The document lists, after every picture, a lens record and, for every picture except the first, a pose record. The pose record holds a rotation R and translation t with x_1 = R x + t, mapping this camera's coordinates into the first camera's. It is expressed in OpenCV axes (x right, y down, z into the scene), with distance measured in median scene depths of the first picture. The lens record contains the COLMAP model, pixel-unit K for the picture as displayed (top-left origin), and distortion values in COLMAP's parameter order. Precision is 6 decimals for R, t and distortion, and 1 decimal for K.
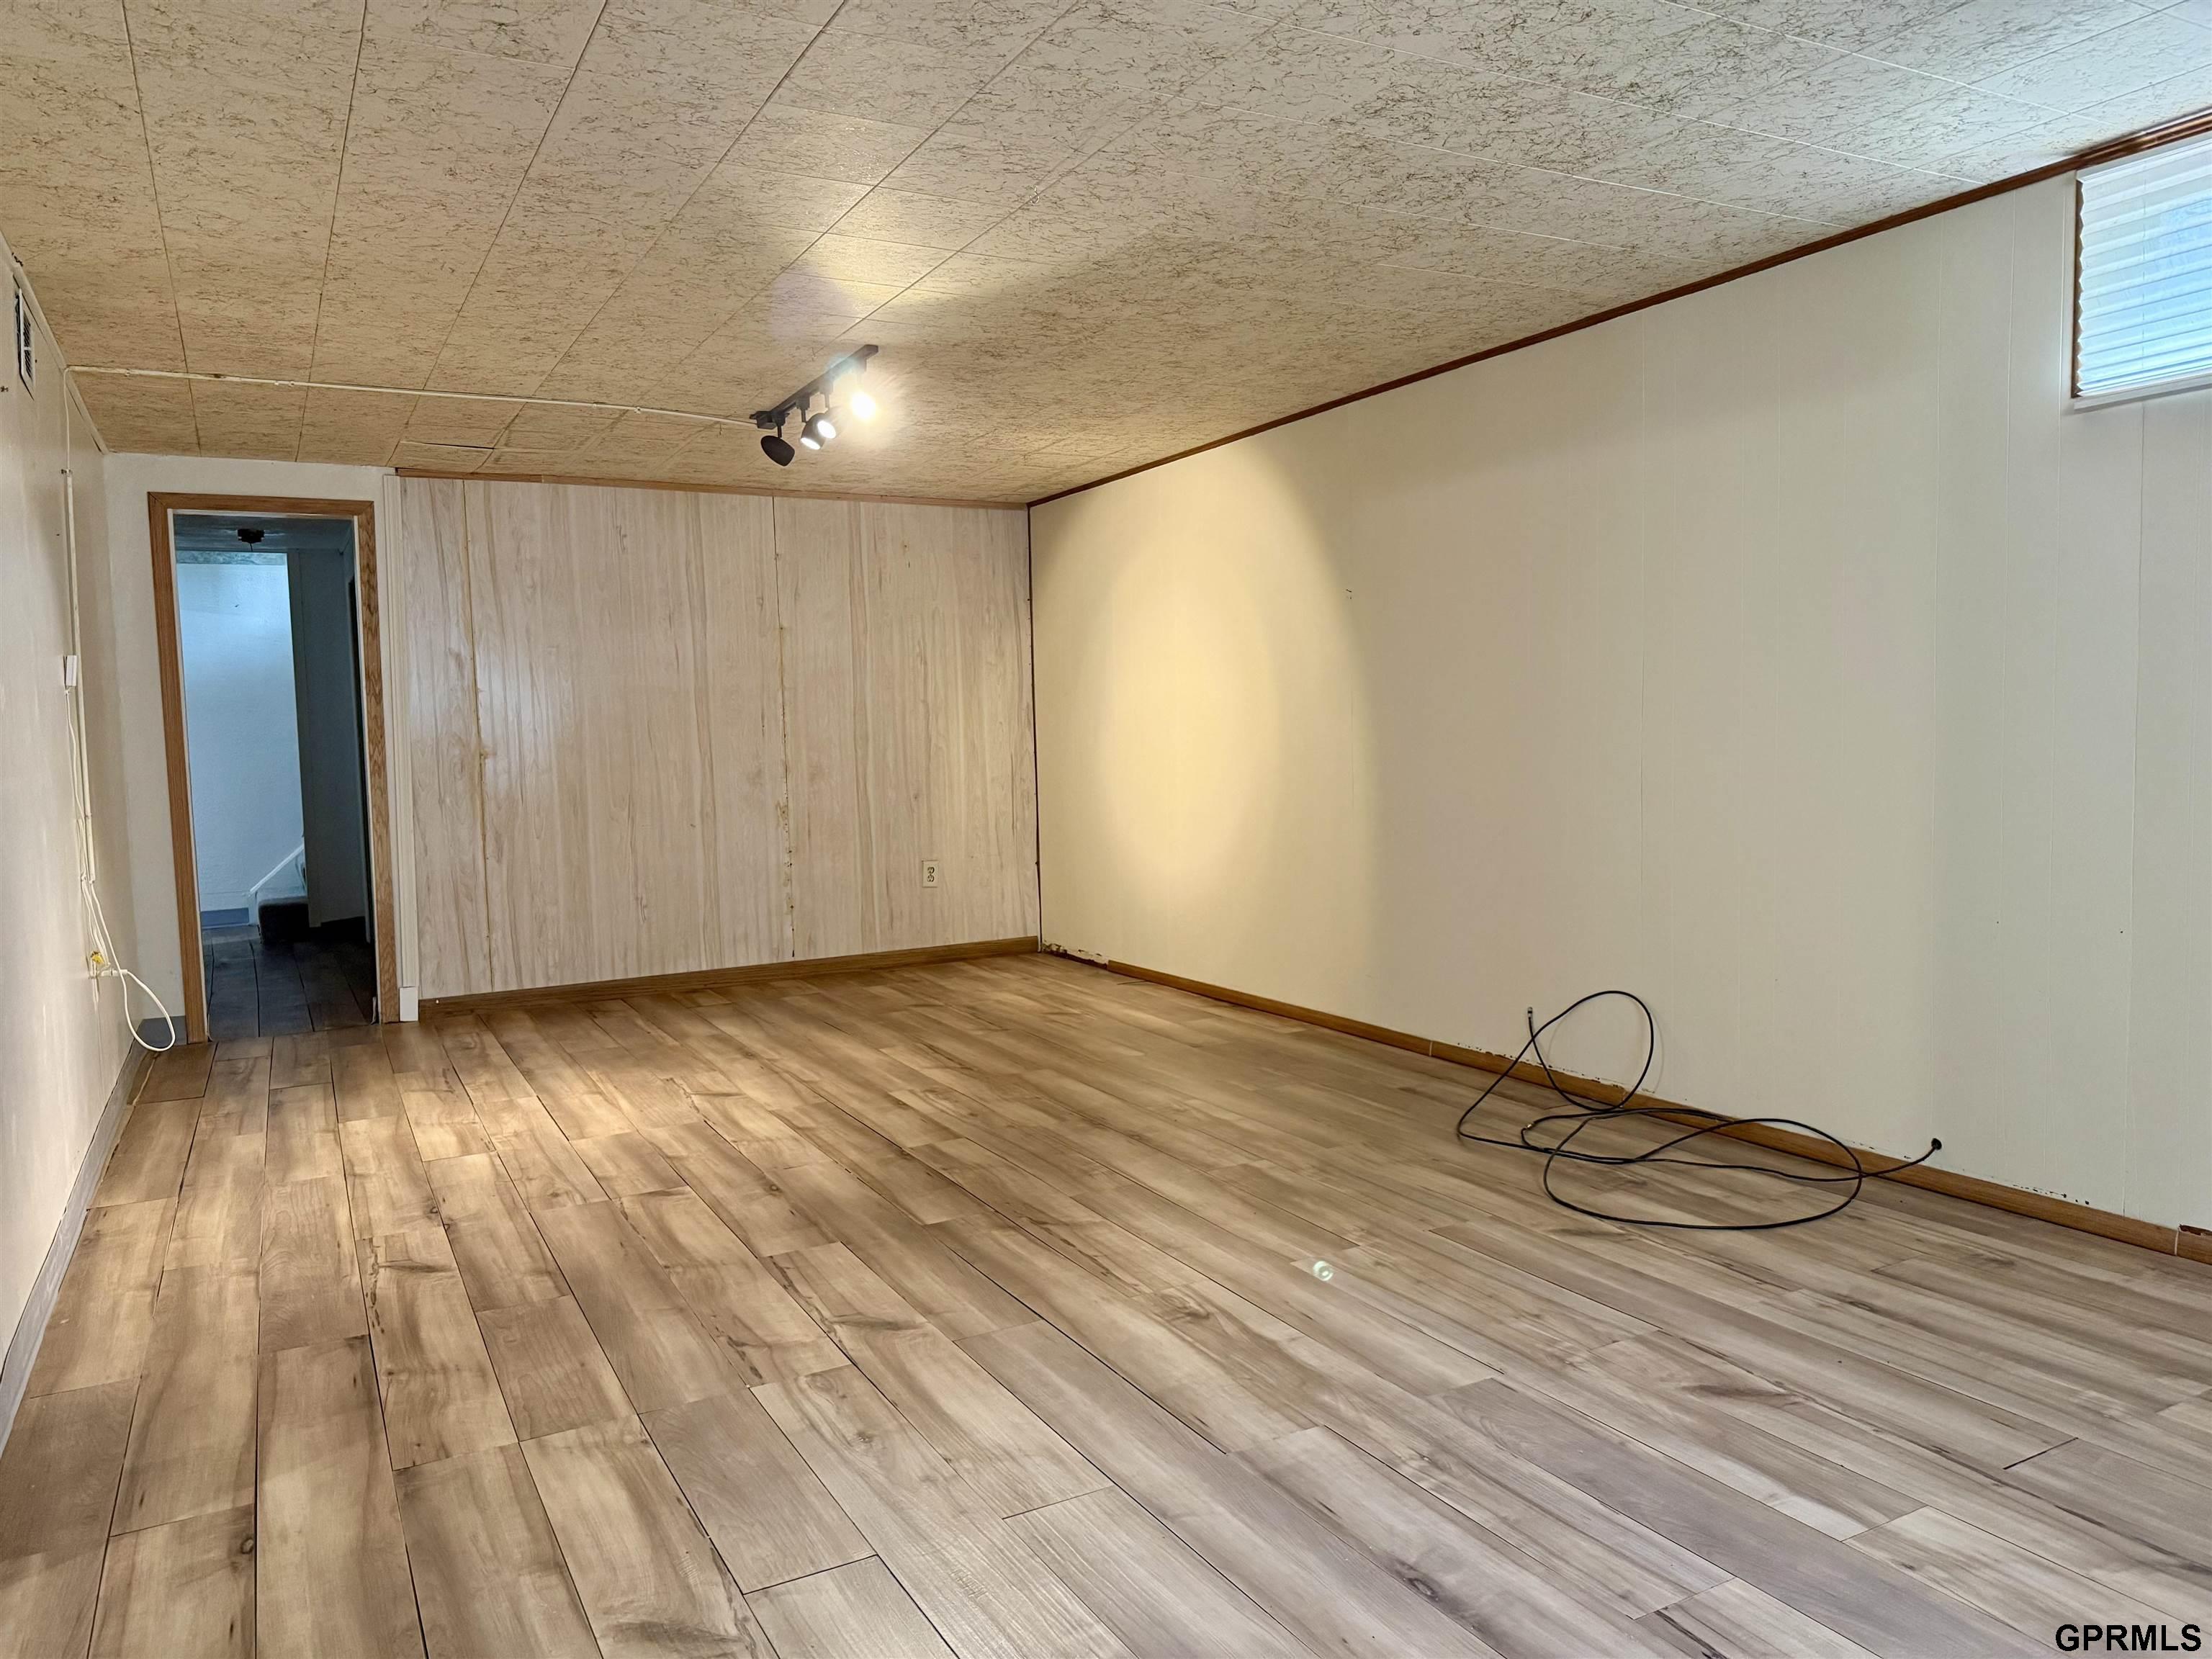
lens RADIAL K [[1583.9, 0, 1093.7], [0, 1583.9, 829.5], [0, 0, 1]] dist [0.080324, -0.102362]
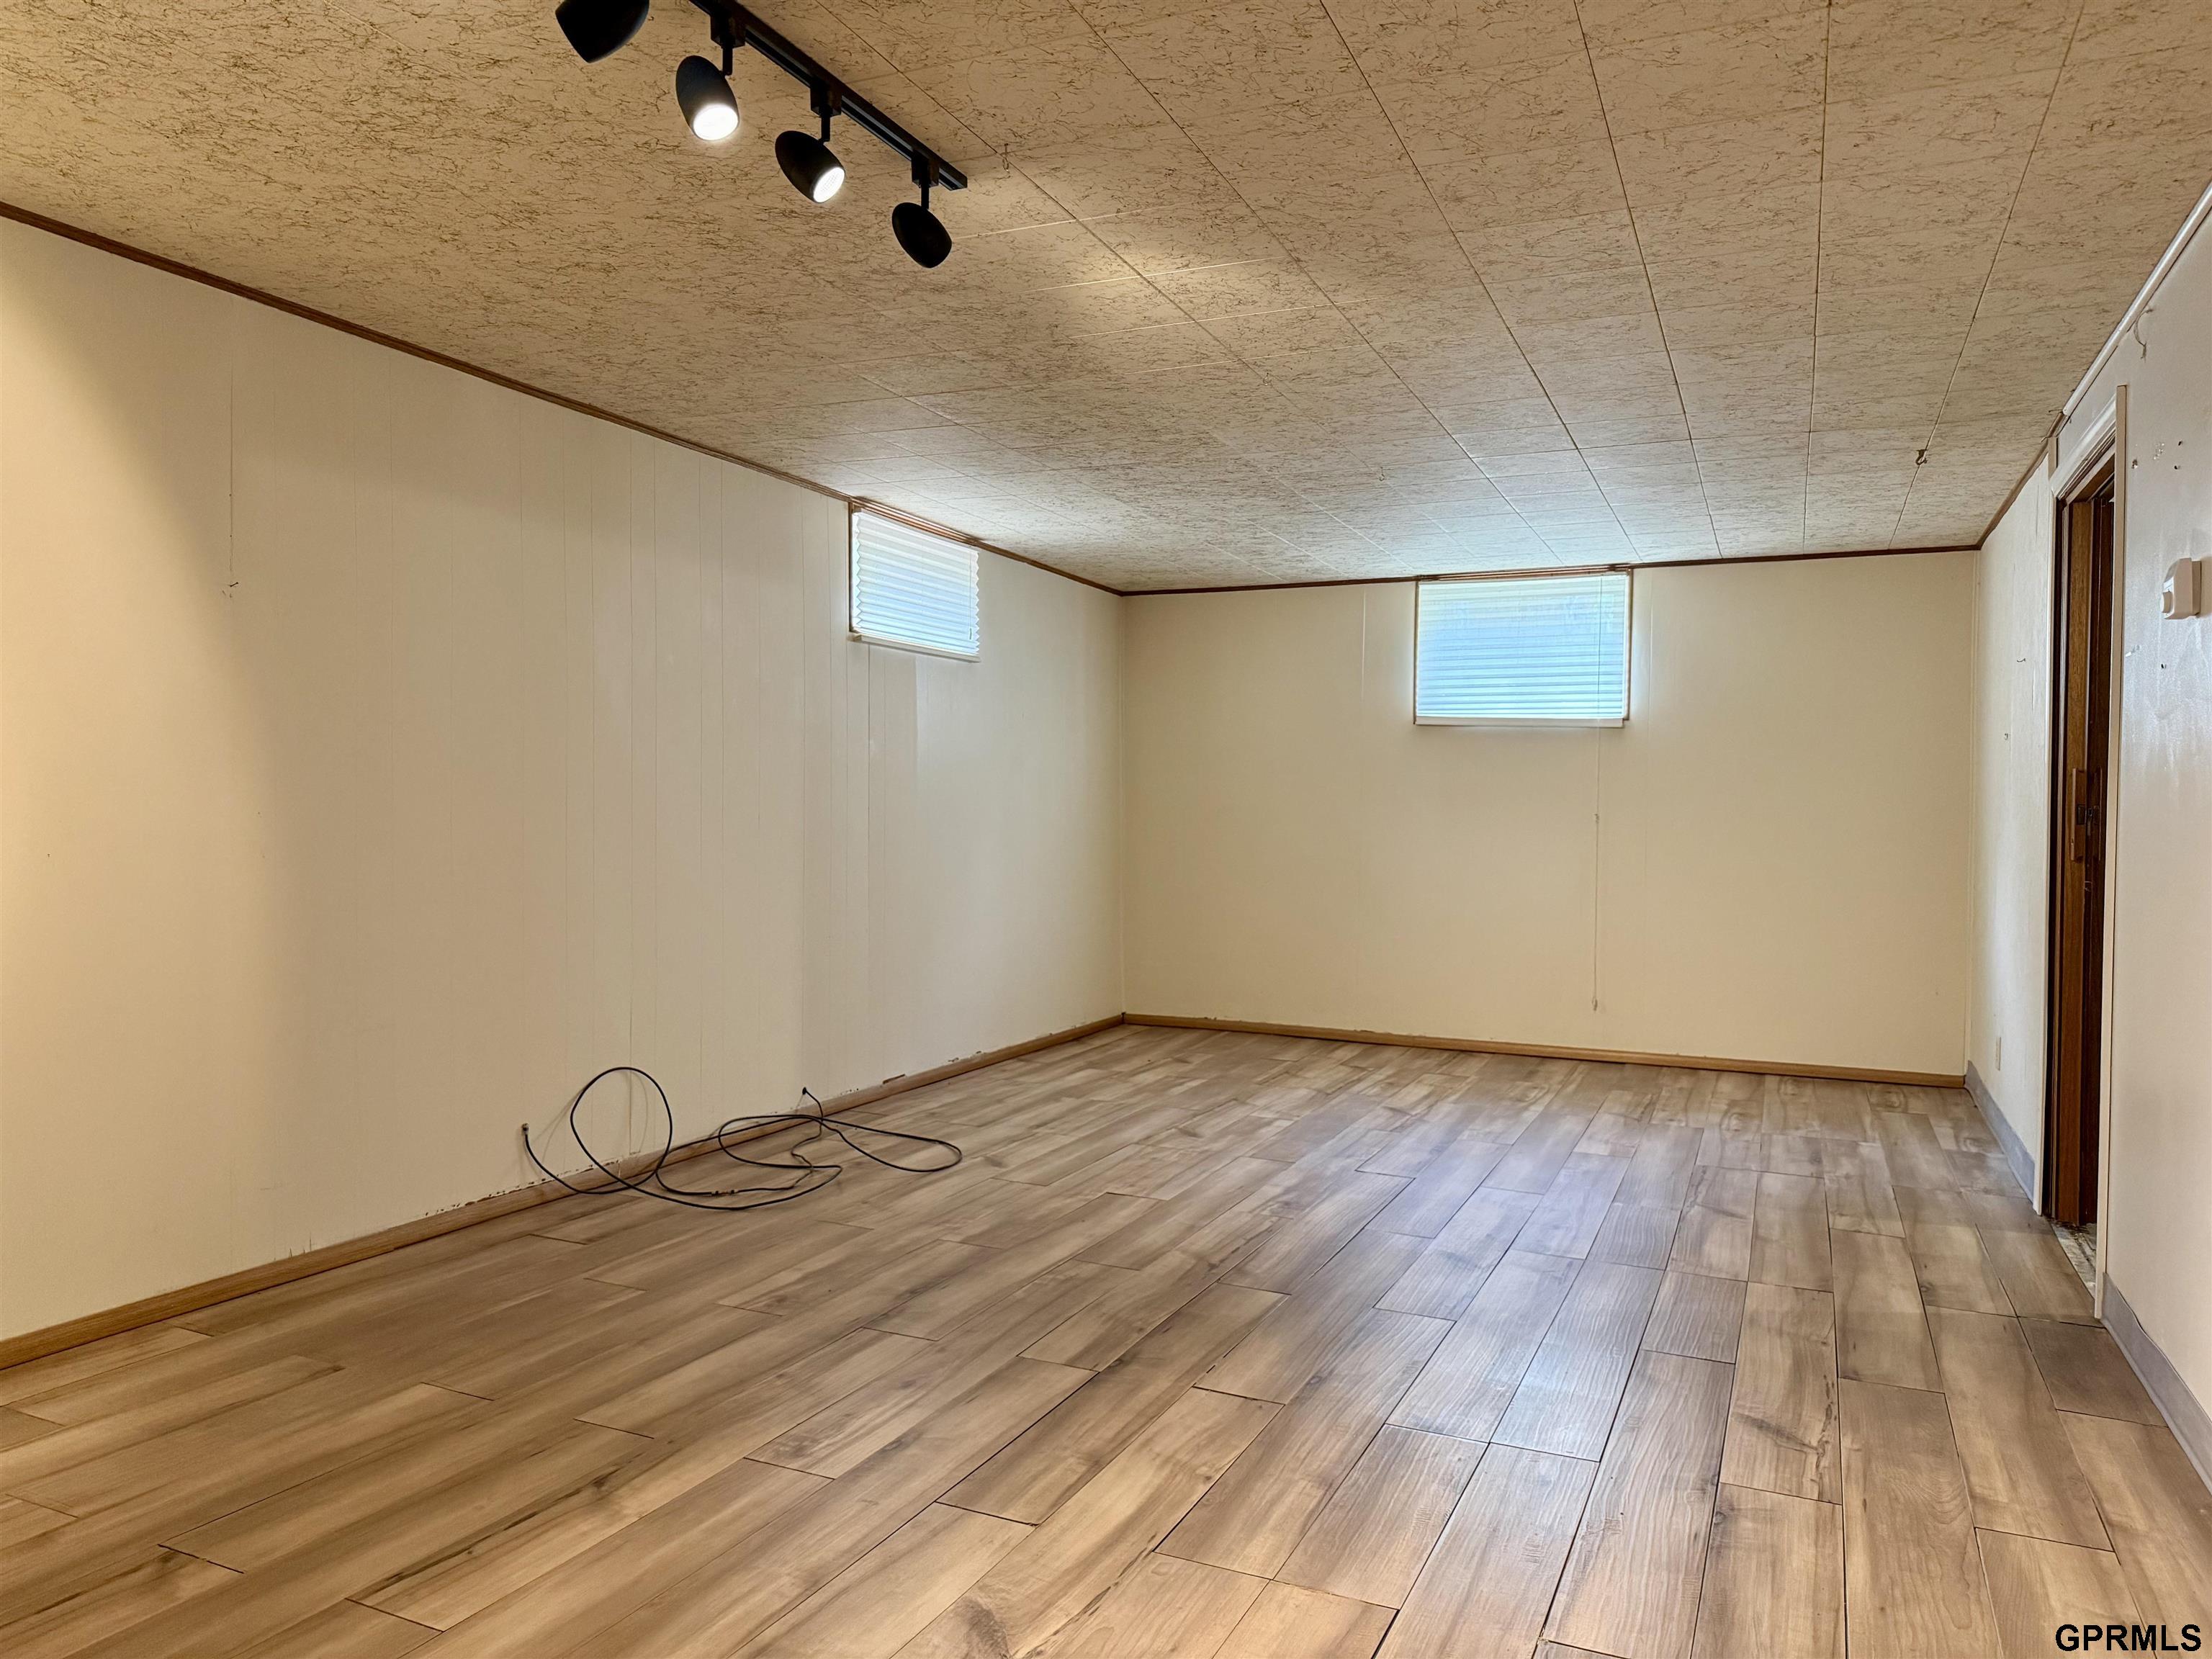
lens RADIAL K [[1583.9, 0, 1105.9], [0, 1583.9, 824.9], [0, 0, 1]] dist [0.080324, -0.102362]
pose [[-0.630052, 0.008695, 0.776504, -0.878865], [0.055185, 0.997911, 0.033603, -0.095061], [-0.774590, 0.064023, -0.629215, 1.824280]]
